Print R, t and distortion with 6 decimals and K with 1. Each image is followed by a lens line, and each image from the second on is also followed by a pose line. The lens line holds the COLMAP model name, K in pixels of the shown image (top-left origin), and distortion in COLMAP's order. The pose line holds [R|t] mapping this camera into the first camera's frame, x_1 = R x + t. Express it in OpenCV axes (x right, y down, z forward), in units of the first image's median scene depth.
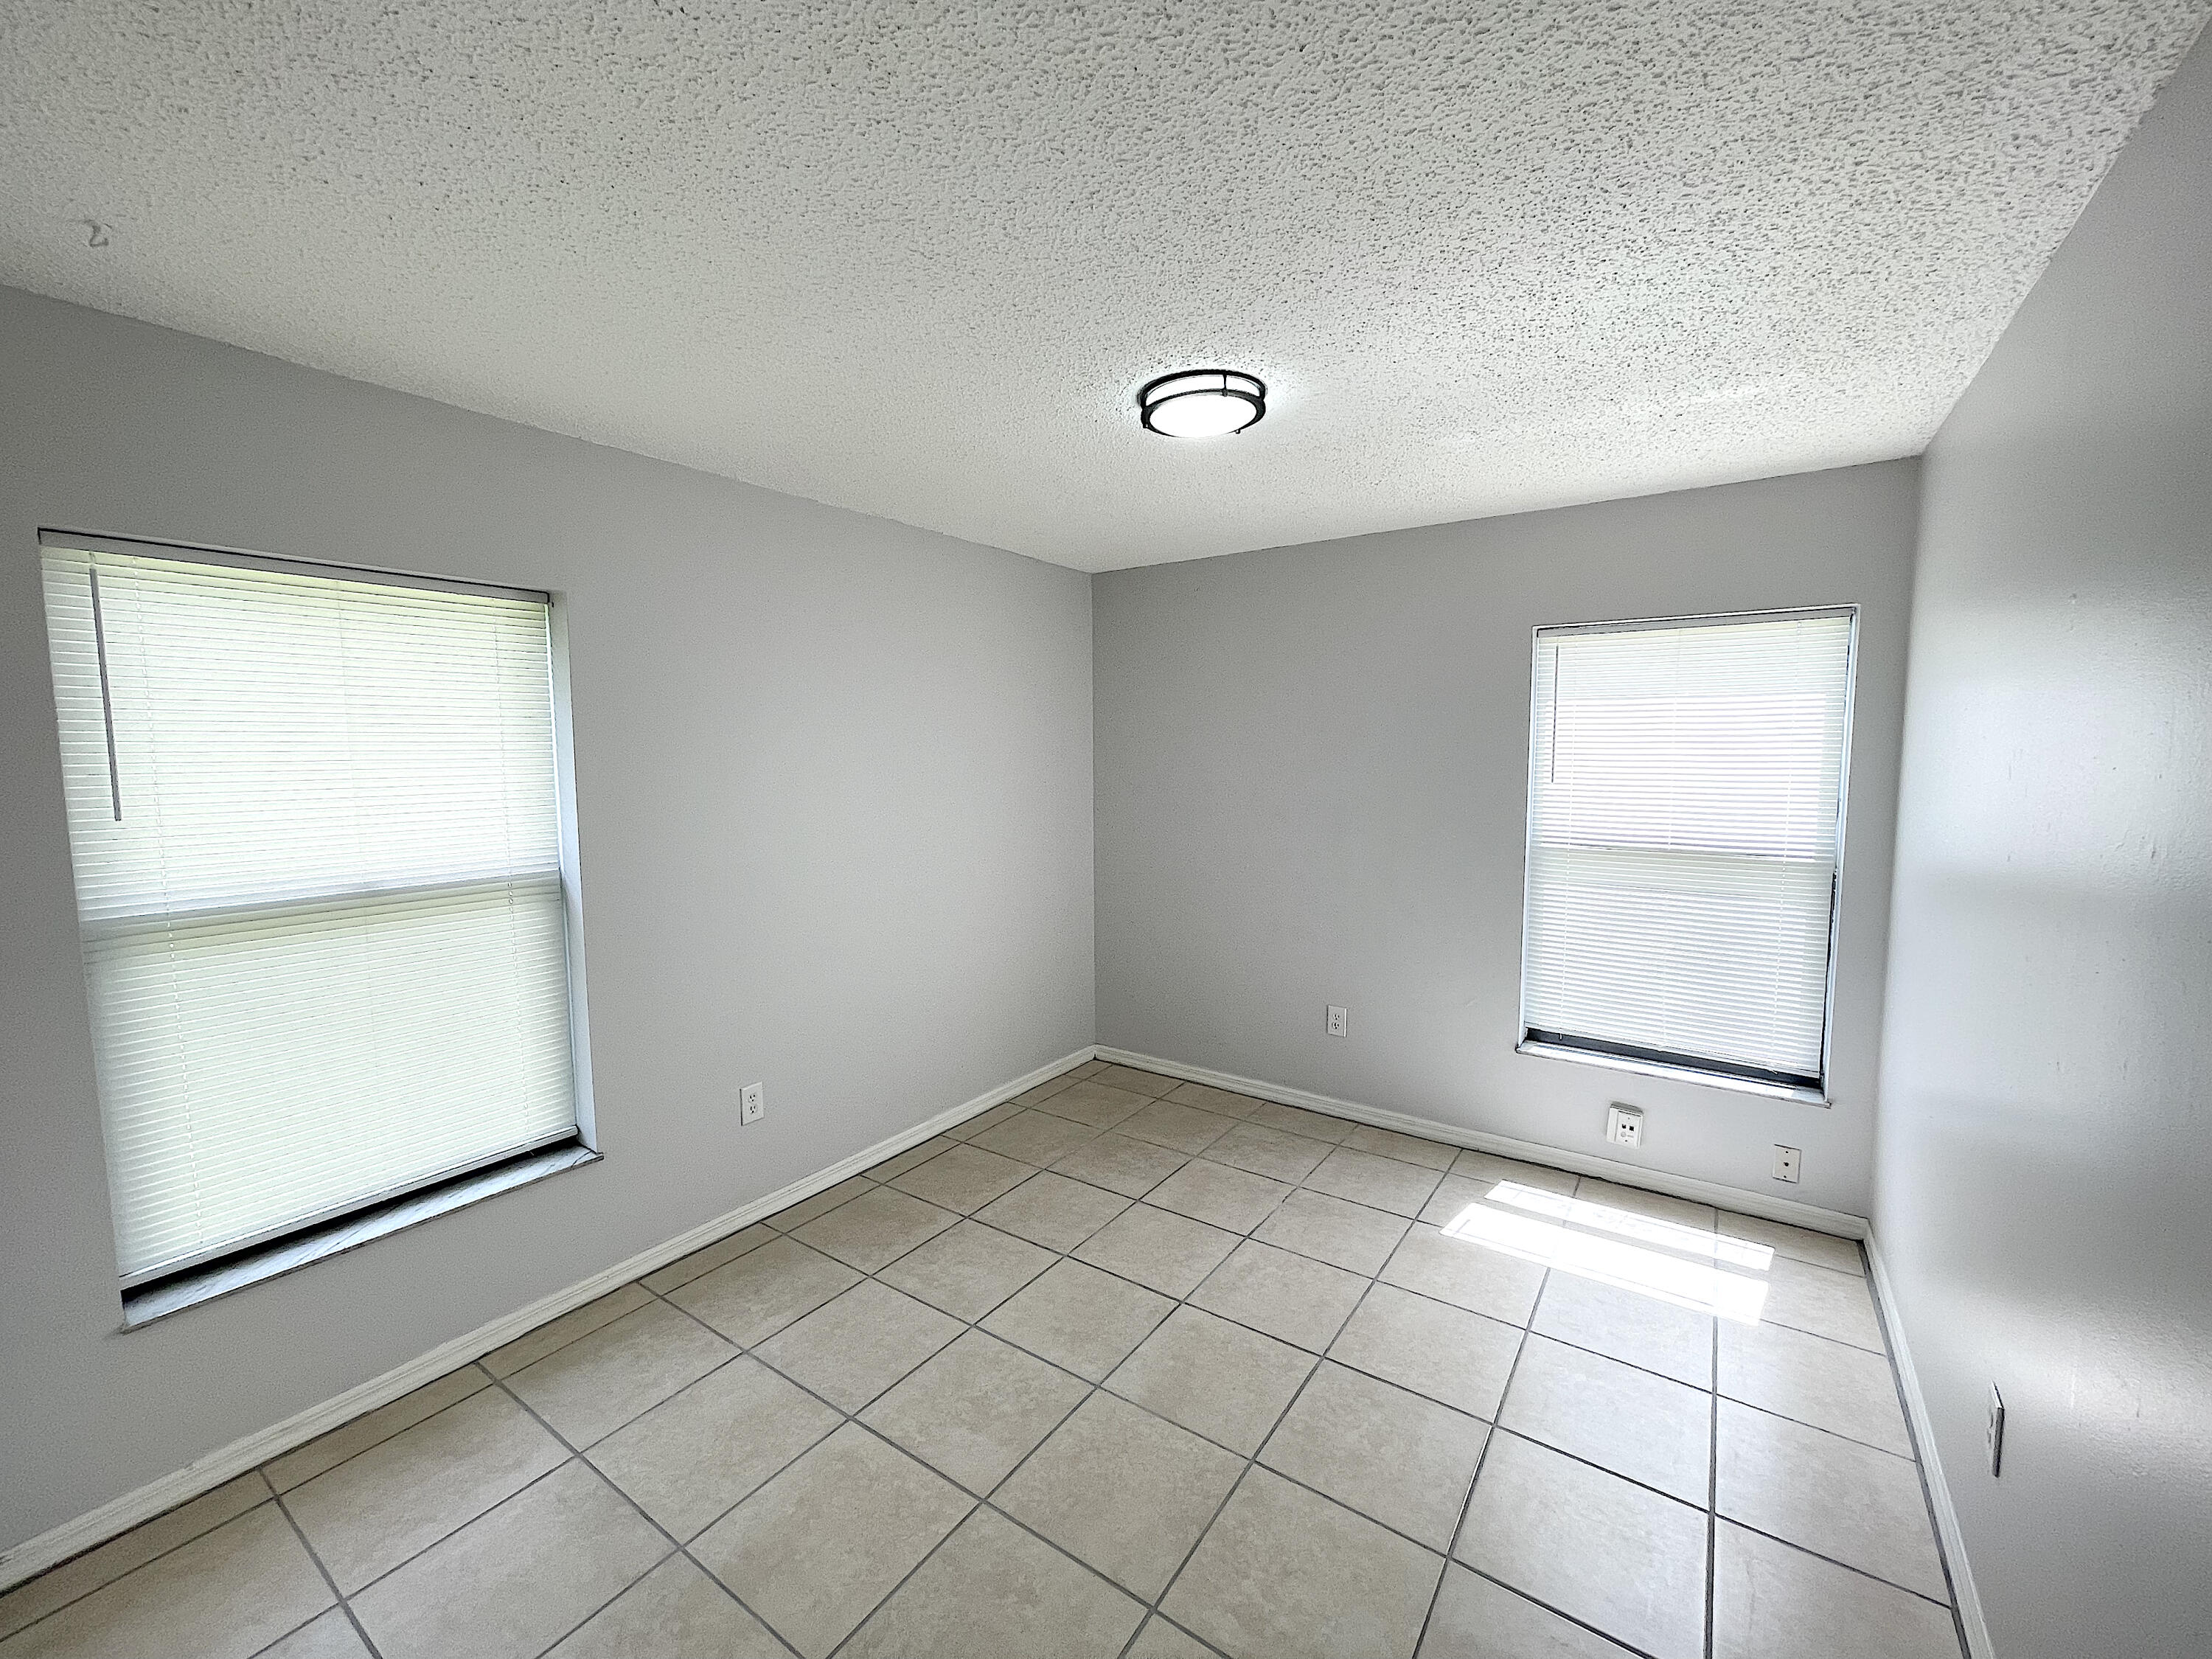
lens RADIAL K [[891.4, 0, 1093.3], [0, 891.4, 814.8], [0, 0, 1]] dist [-0.003612, 0.001305]
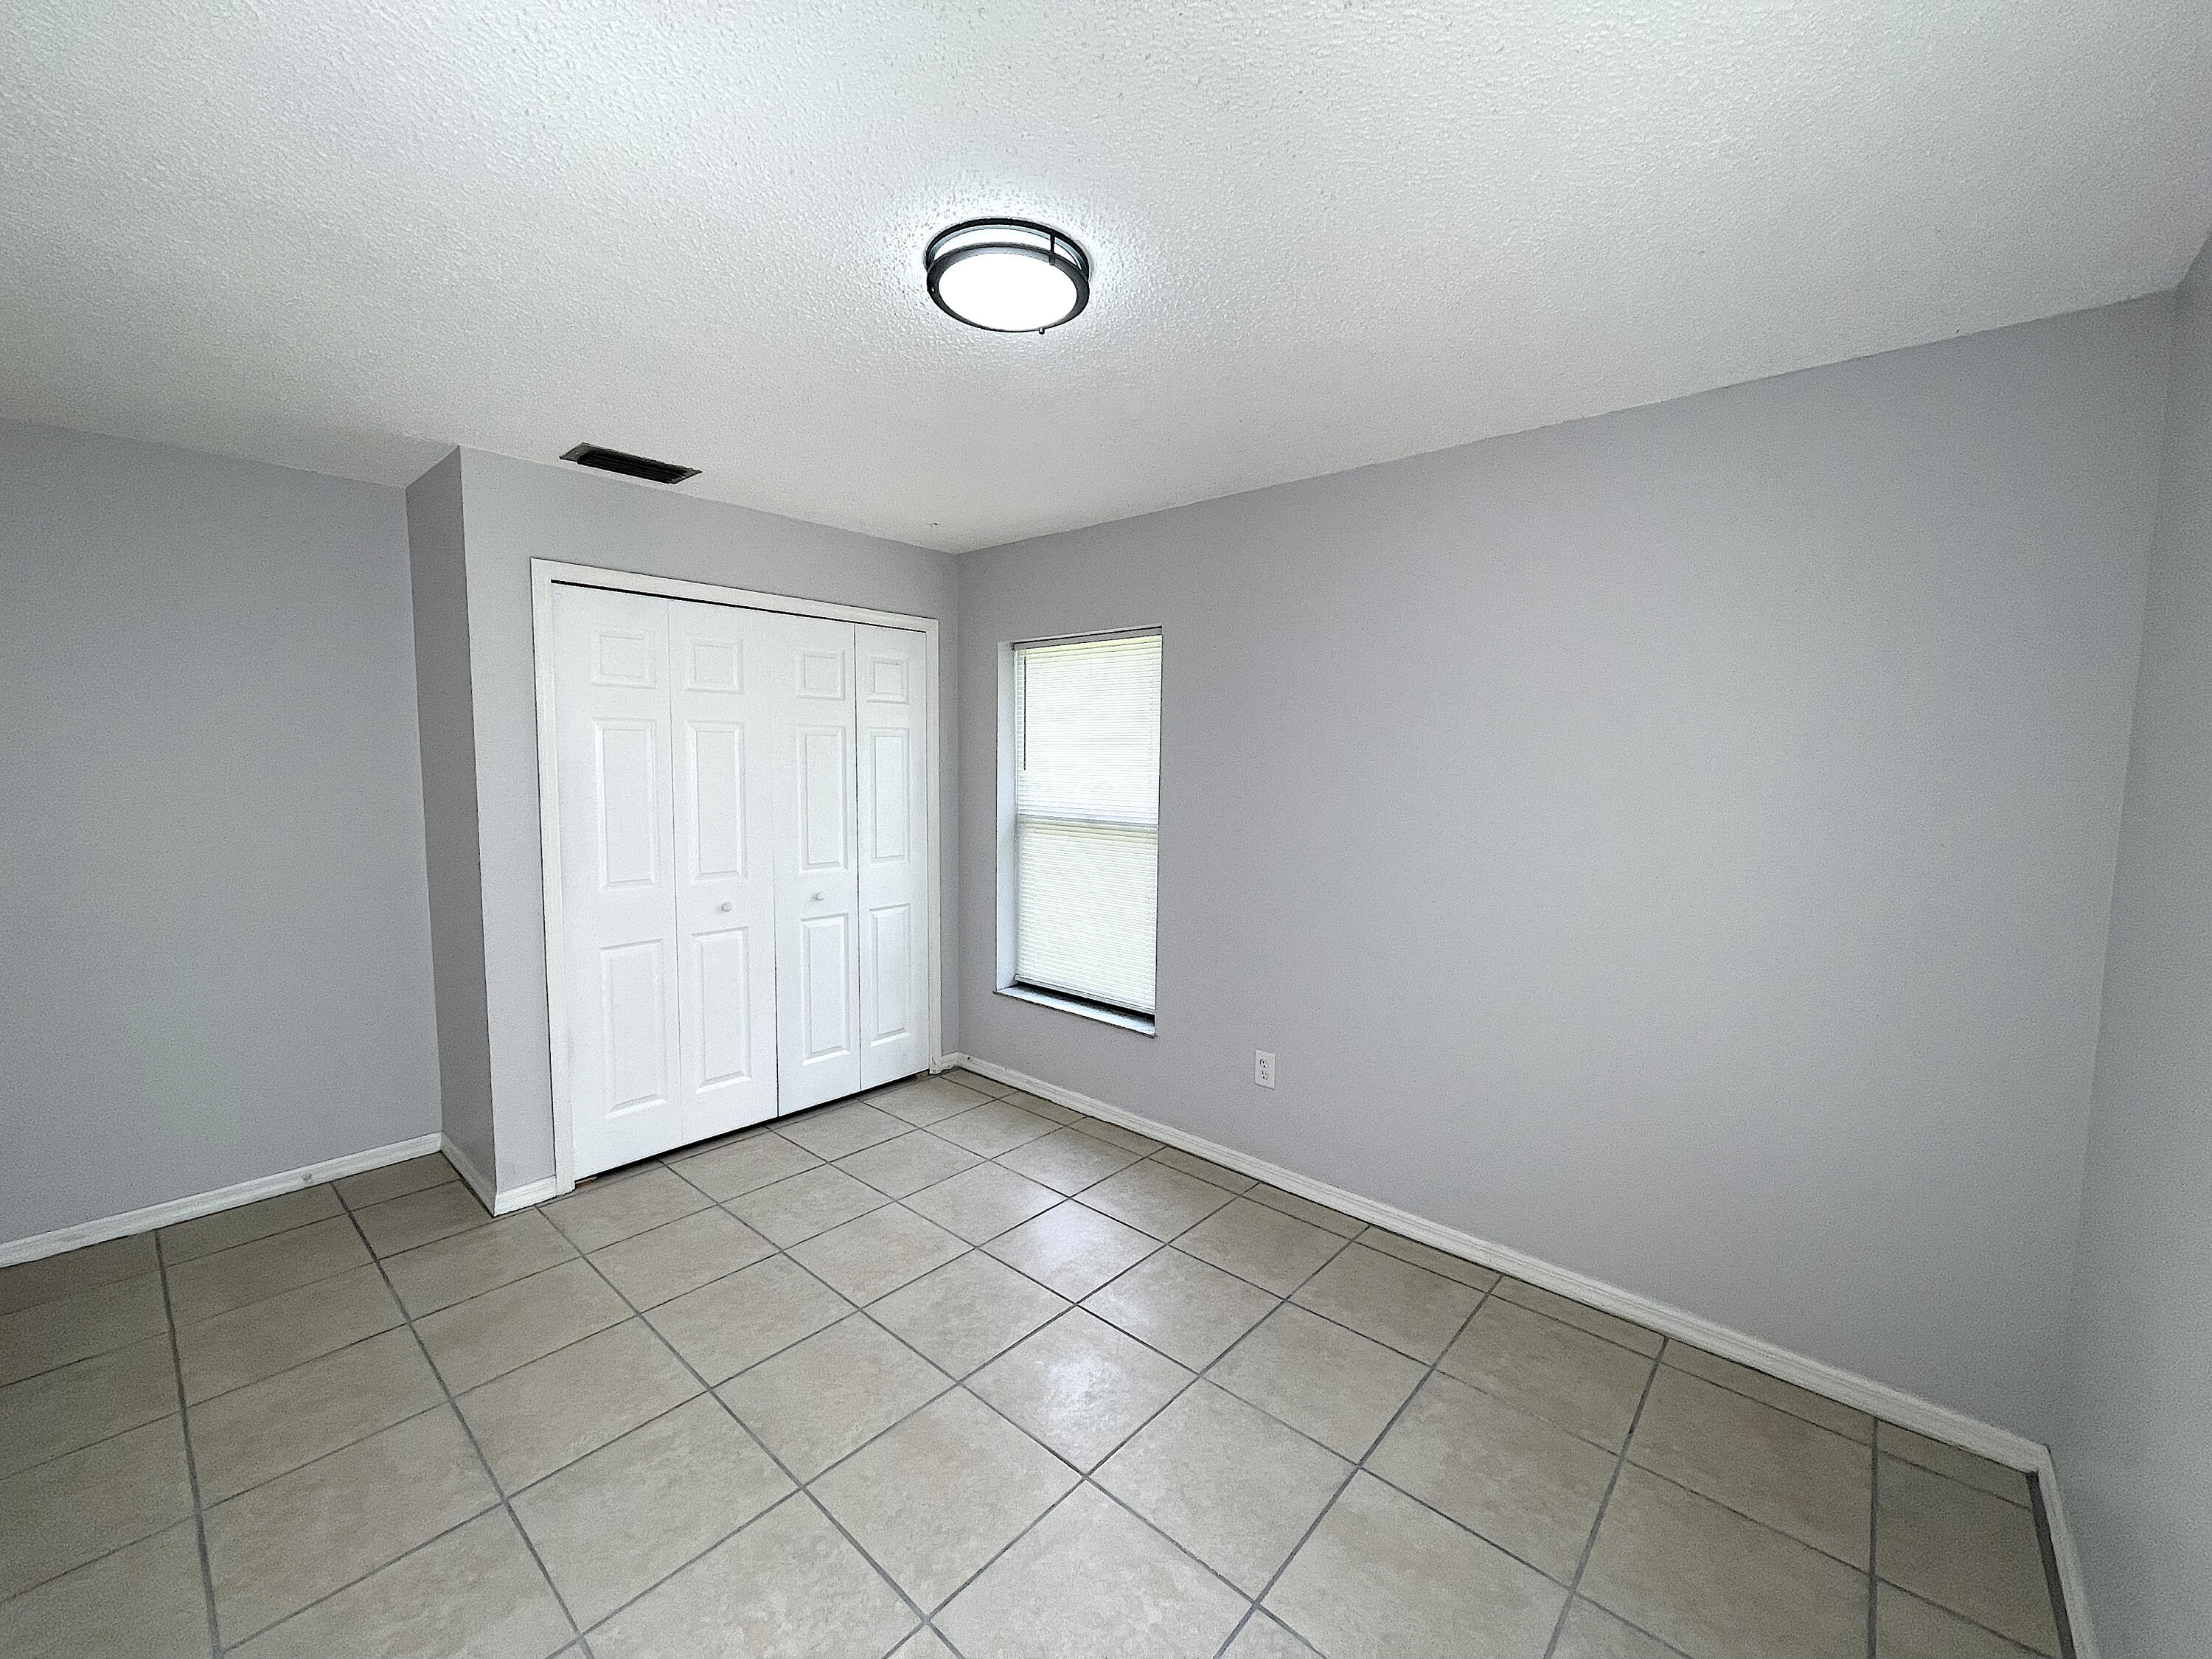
lens RADIAL K [[891.4, 0, 1113.7], [0, 891.4, 812.9], [0, 0, 1]] dist [-0.003612, 0.001305]
pose [[-0.096776, 0.075206, -0.992461, 0.823200], [-0.083938, 0.992972, 0.083430, -0.069594], [0.991760, 0.091379, -0.089784, 1.081294]]
